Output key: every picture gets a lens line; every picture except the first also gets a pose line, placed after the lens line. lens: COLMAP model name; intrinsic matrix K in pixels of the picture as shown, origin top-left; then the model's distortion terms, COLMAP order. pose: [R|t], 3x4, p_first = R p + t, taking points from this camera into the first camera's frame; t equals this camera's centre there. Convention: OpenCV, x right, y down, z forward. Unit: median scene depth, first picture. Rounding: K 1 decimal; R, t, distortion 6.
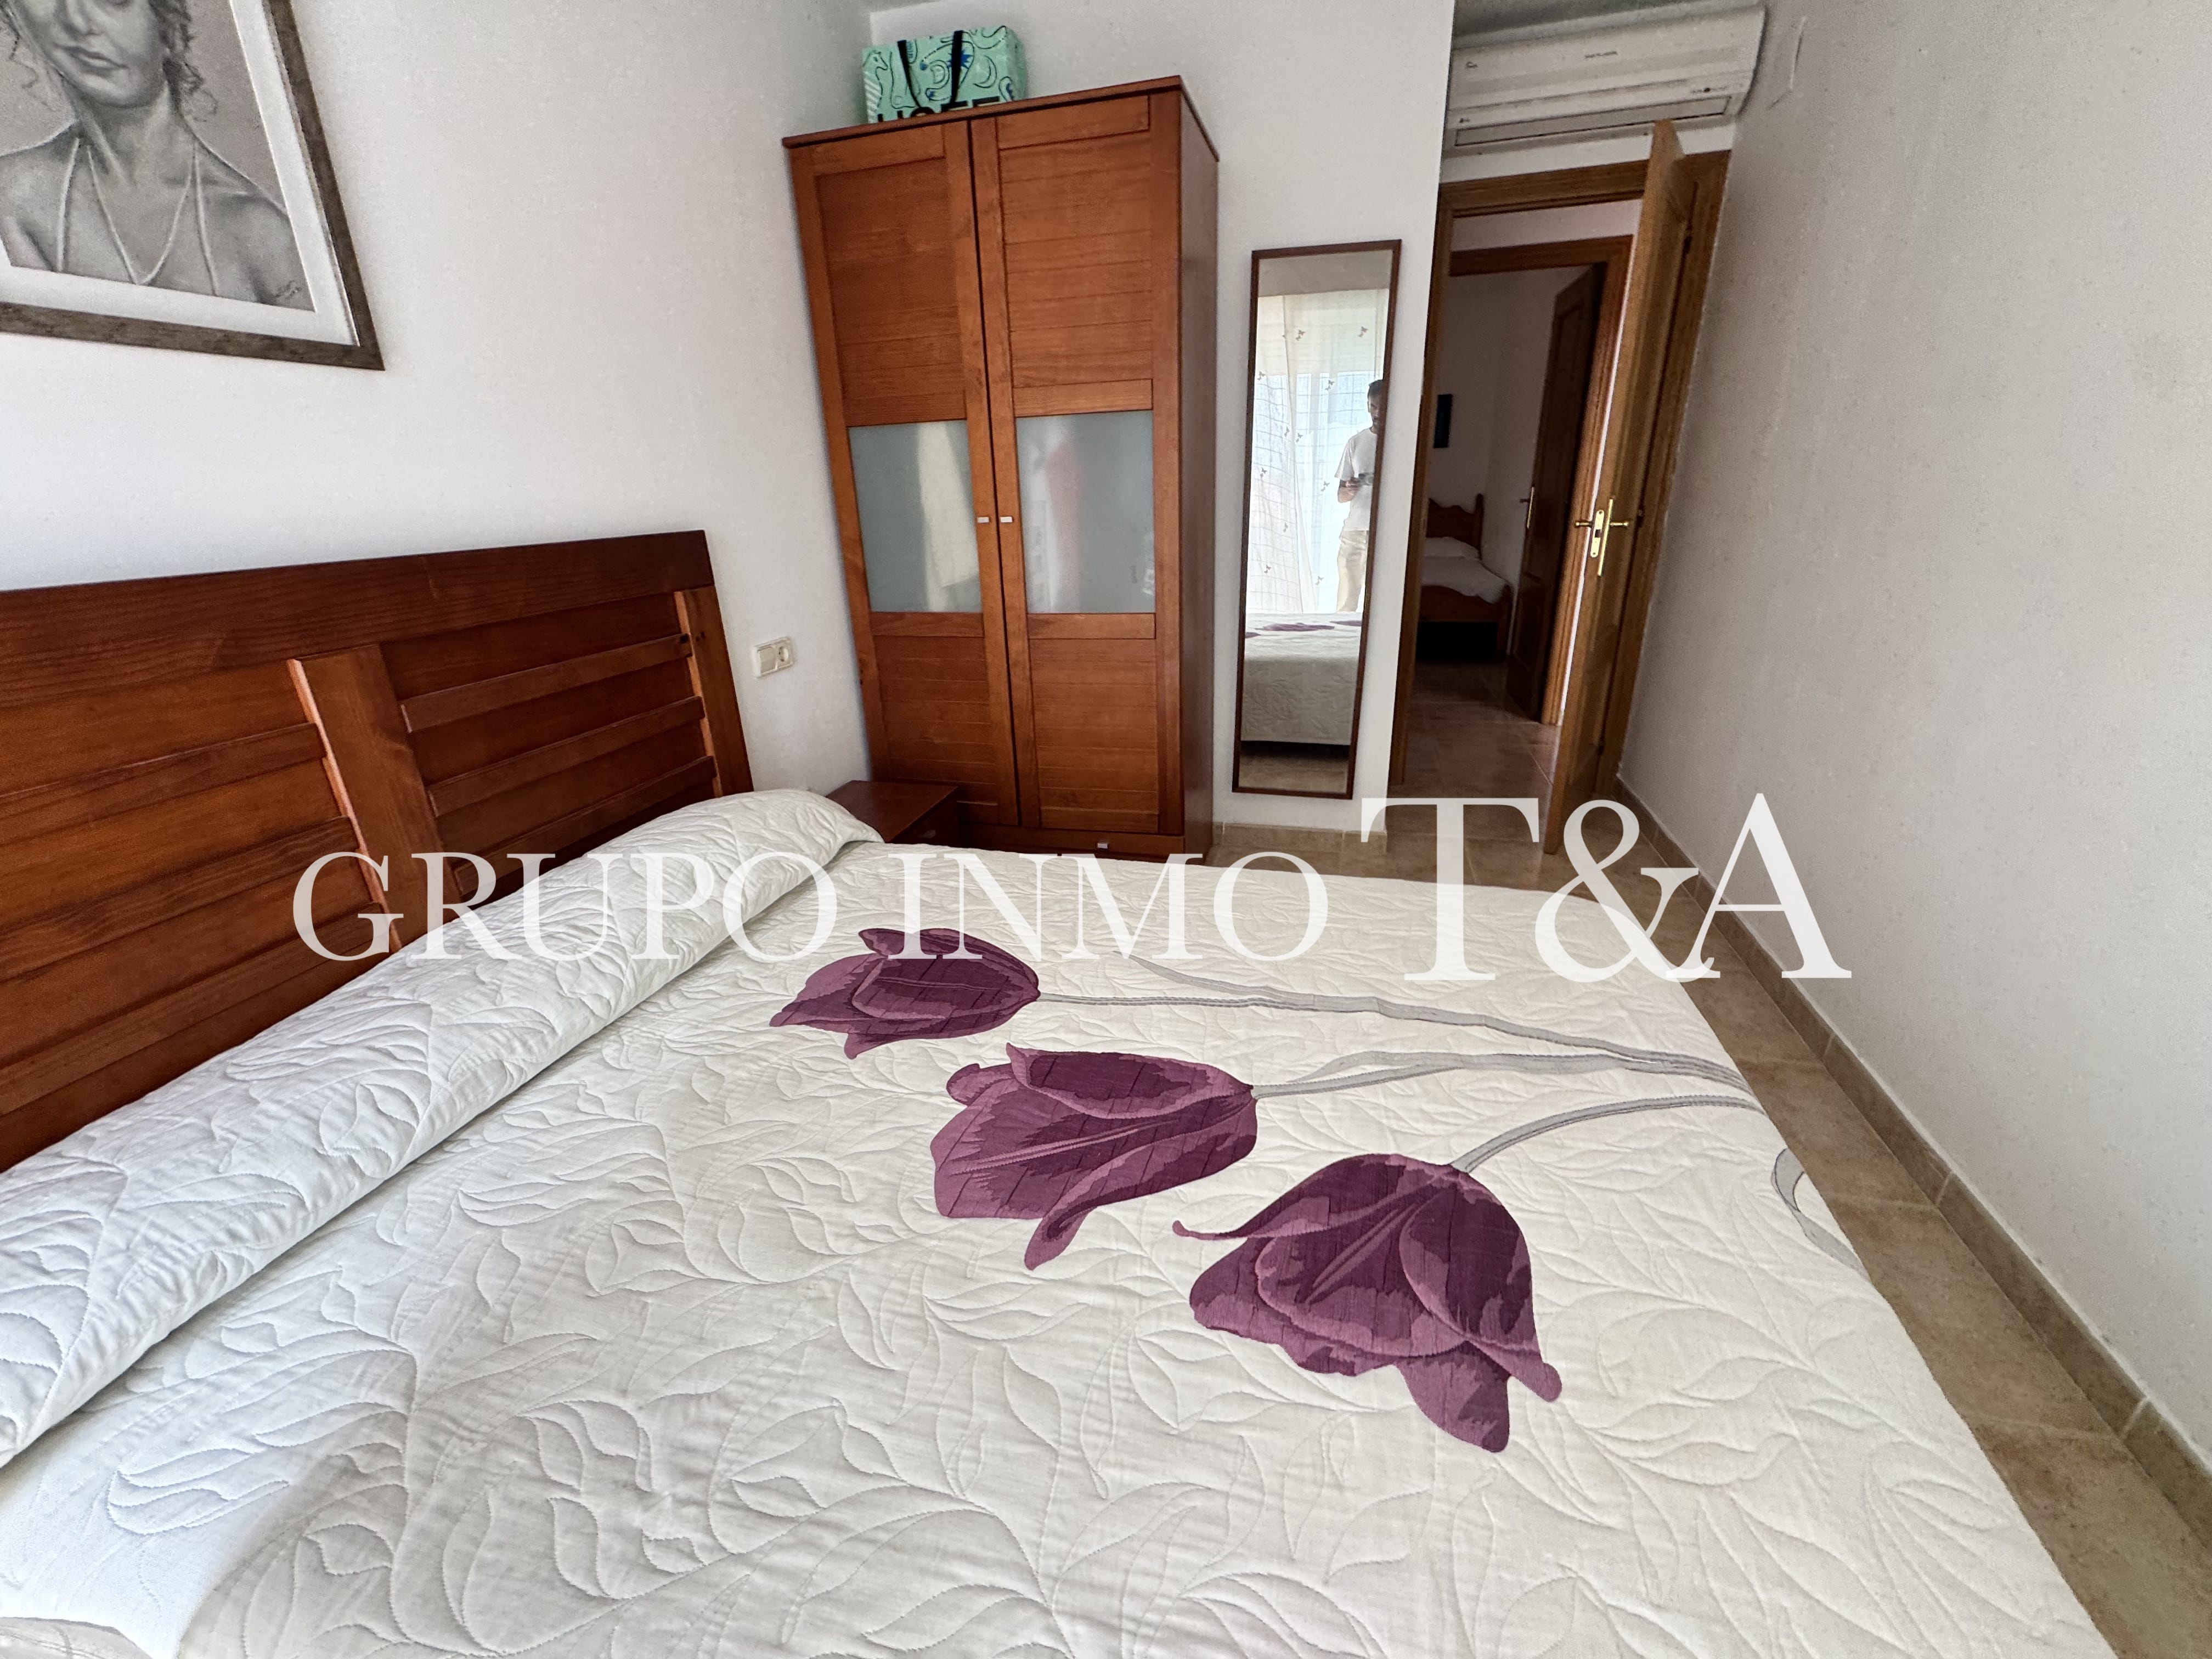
lens RADIAL K [[882.7, 0, 1108.9], [0, 882.7, 822.2], [0, 0, 1]] dist [-0.002864, 0.000071]
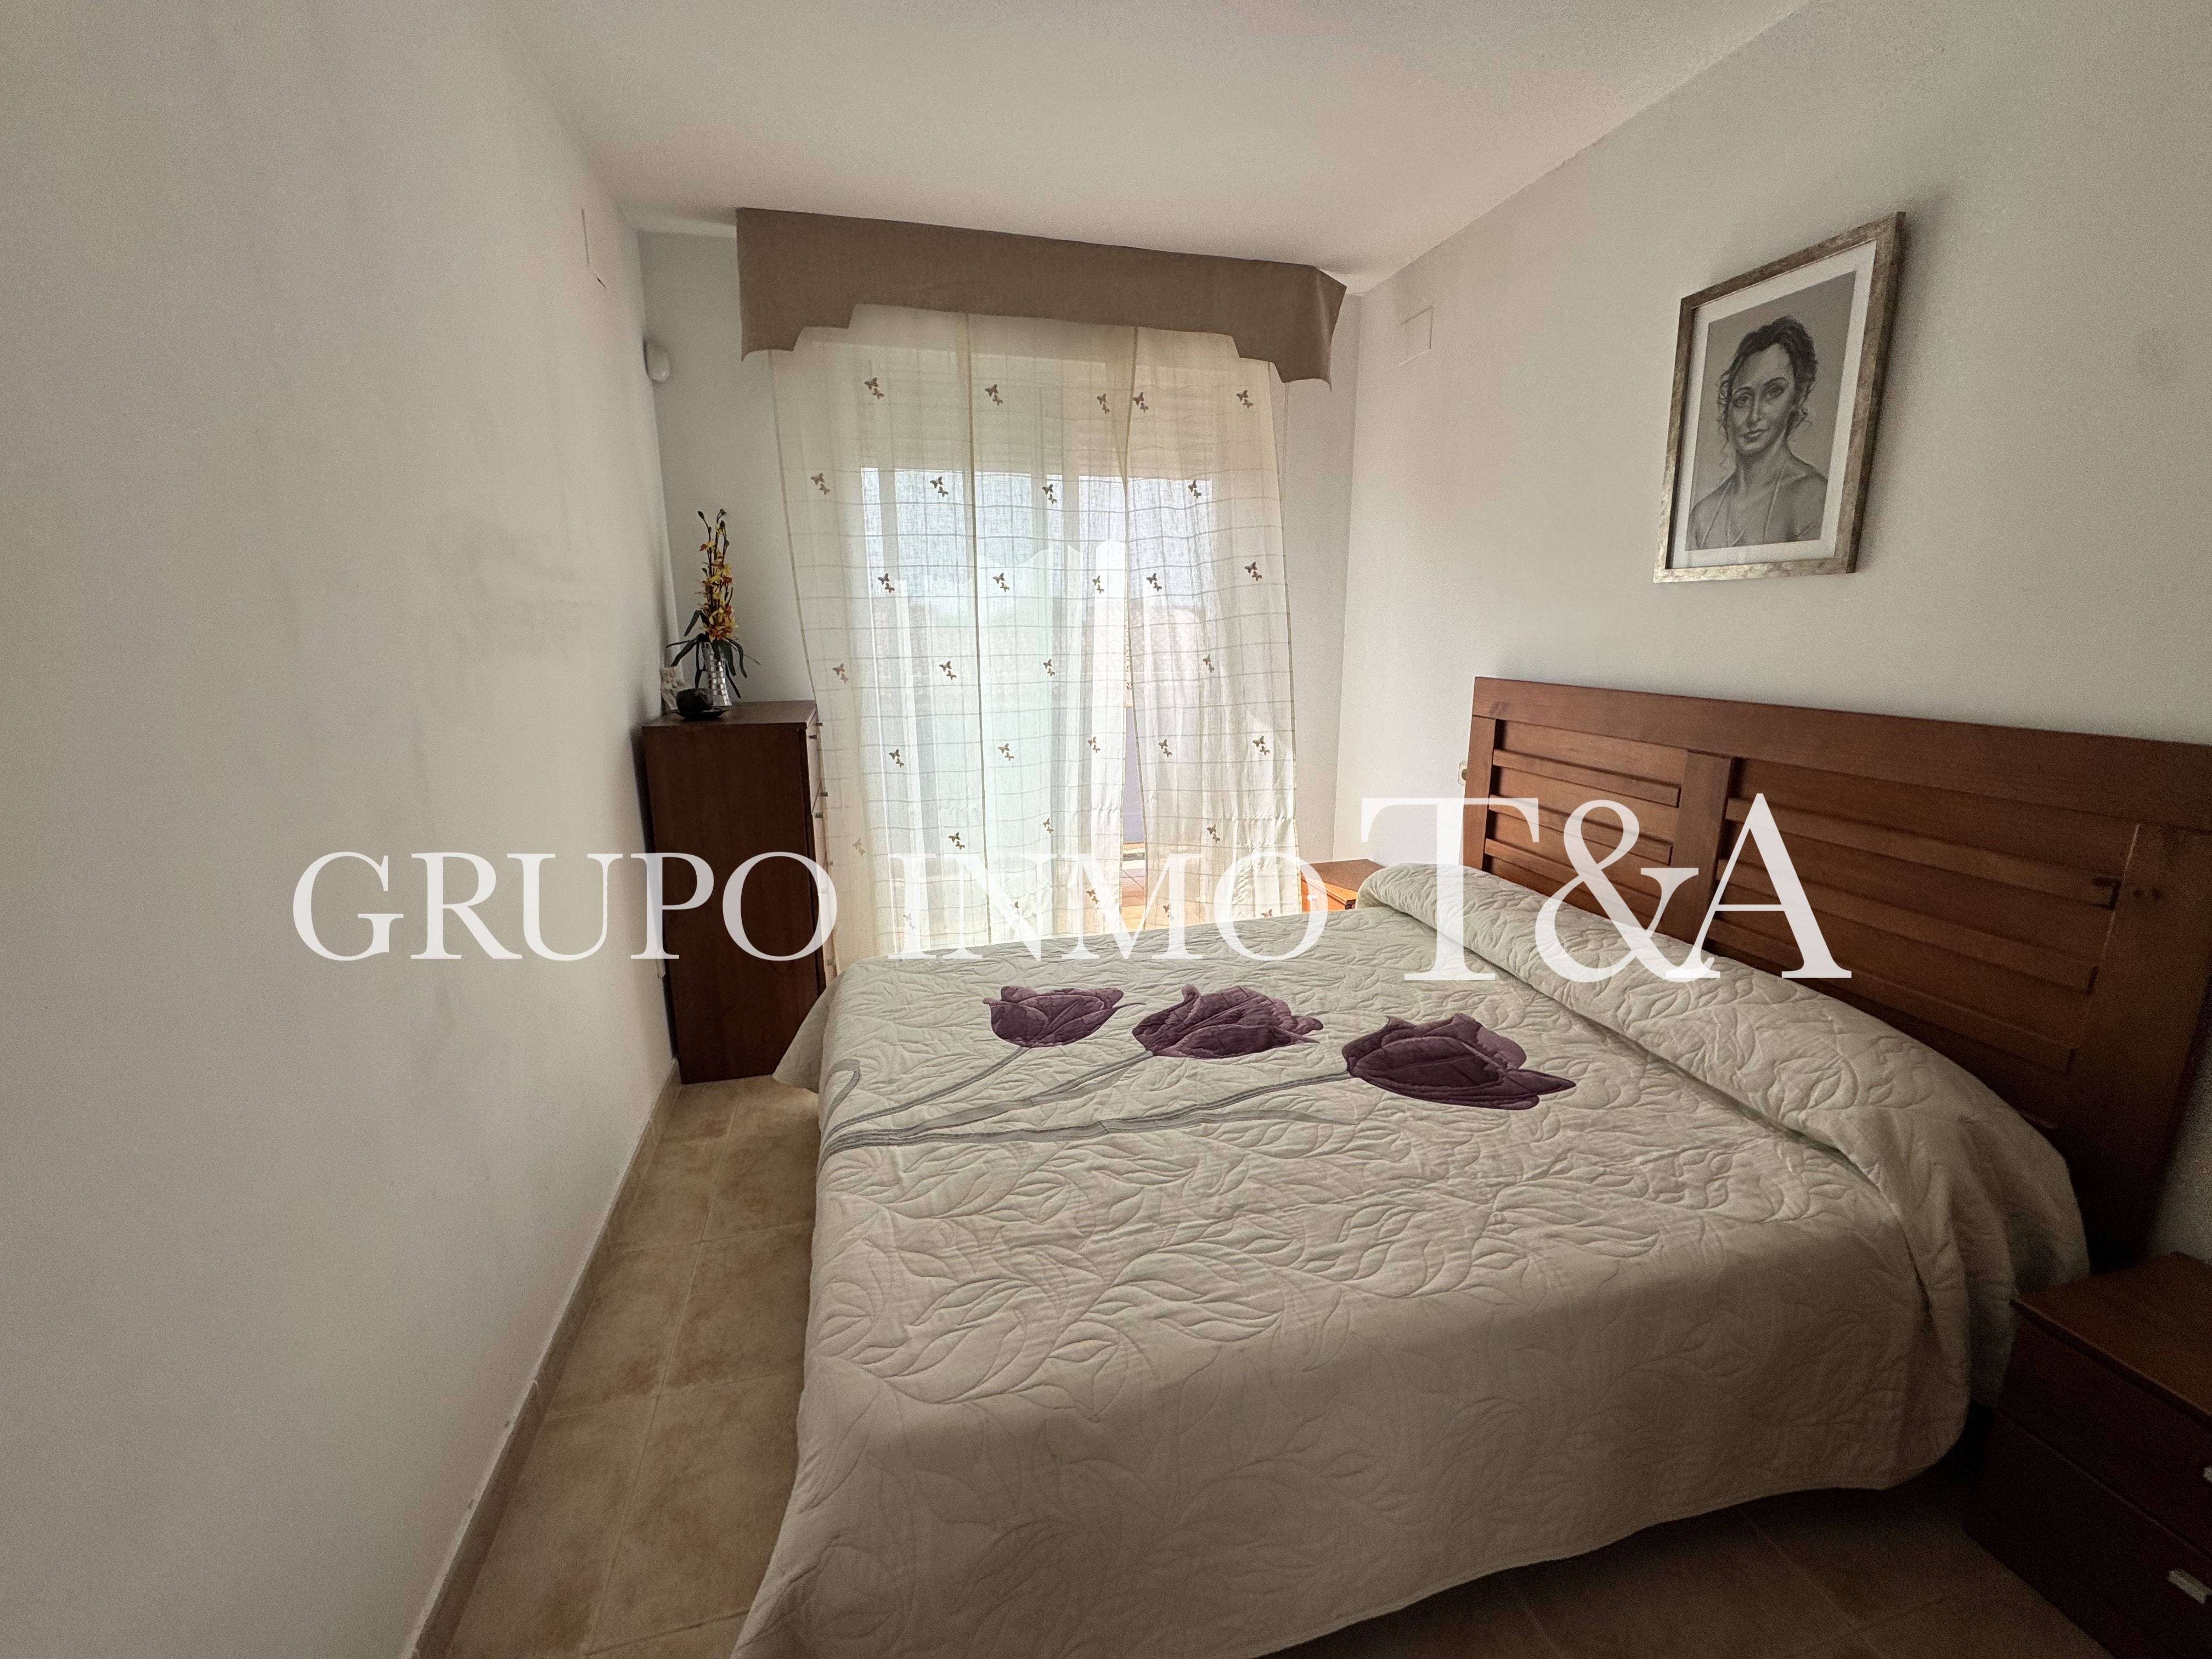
lens RADIAL K [[882.7, 0, 1108.9], [0, 882.7, 822.2], [0, 0, 1]] dist [-0.002864, 0.000071]
pose [[-0.870855, 0.145020, -0.469661, 0.968281], [-0.146289, 0.835726, 0.529303, -0.911530], [0.469267, 0.529653, -0.706581, 1.987264]]
